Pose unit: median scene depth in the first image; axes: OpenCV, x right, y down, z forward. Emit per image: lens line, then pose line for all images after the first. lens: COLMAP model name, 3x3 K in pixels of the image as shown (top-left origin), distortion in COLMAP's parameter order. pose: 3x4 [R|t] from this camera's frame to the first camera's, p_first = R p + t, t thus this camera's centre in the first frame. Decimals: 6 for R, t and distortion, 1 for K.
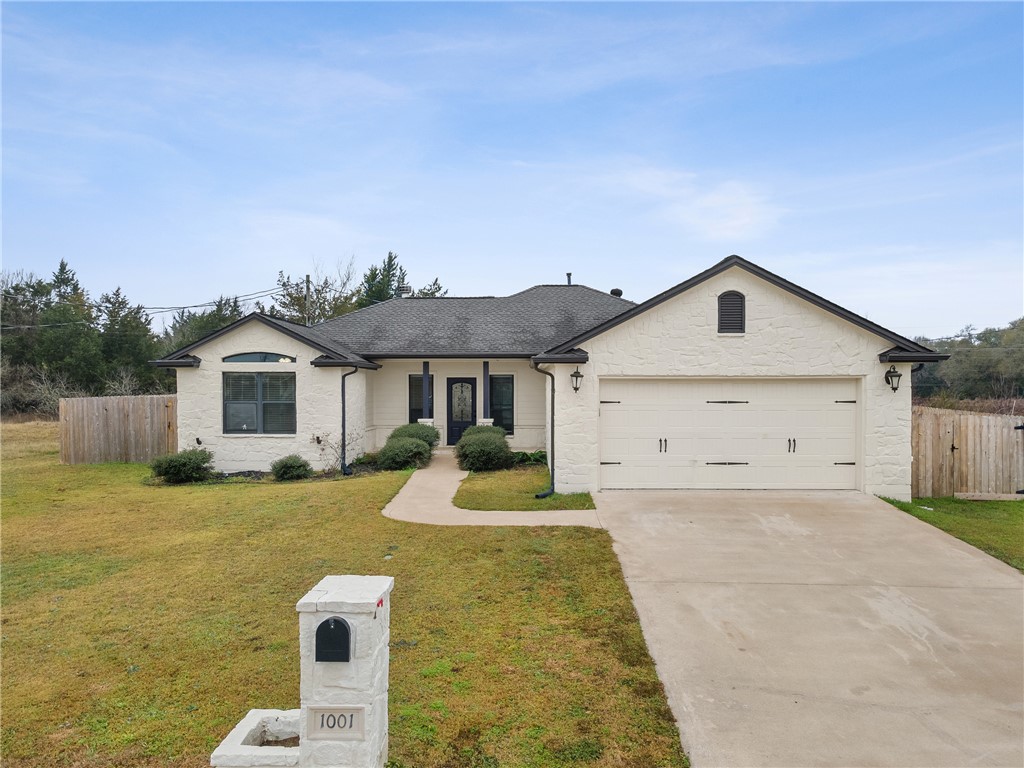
lens RADIAL K [[729.5, 0, 496.2], [0, 729.5, 369.7], [0, 0, 1]] dist [0.036423, 0.004526]
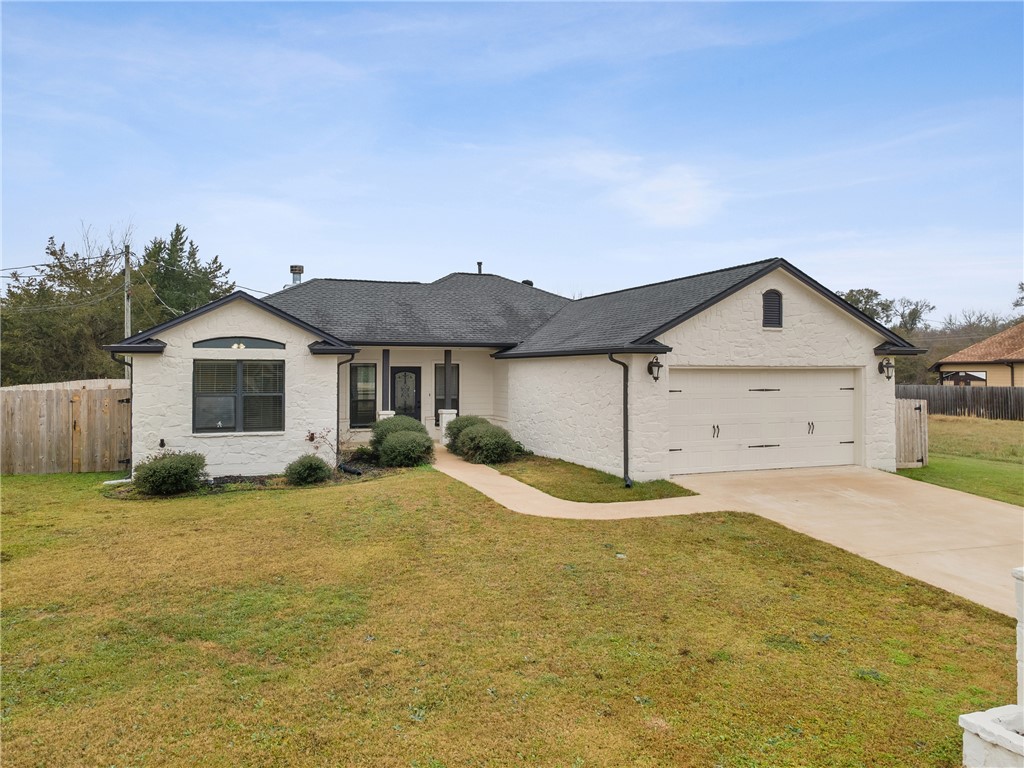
lens RADIAL K [[729.5, 0, 496.2], [0, 729.5, 369.7], [0, 0, 1]] dist [0.036423, 0.004526]
pose [[0.931527, 0.001481, 0.363669, -0.358816], [-0.007014, 0.999879, 0.013894, 0.000825], [-0.363605, -0.015493, 0.931424, 0.095776]]
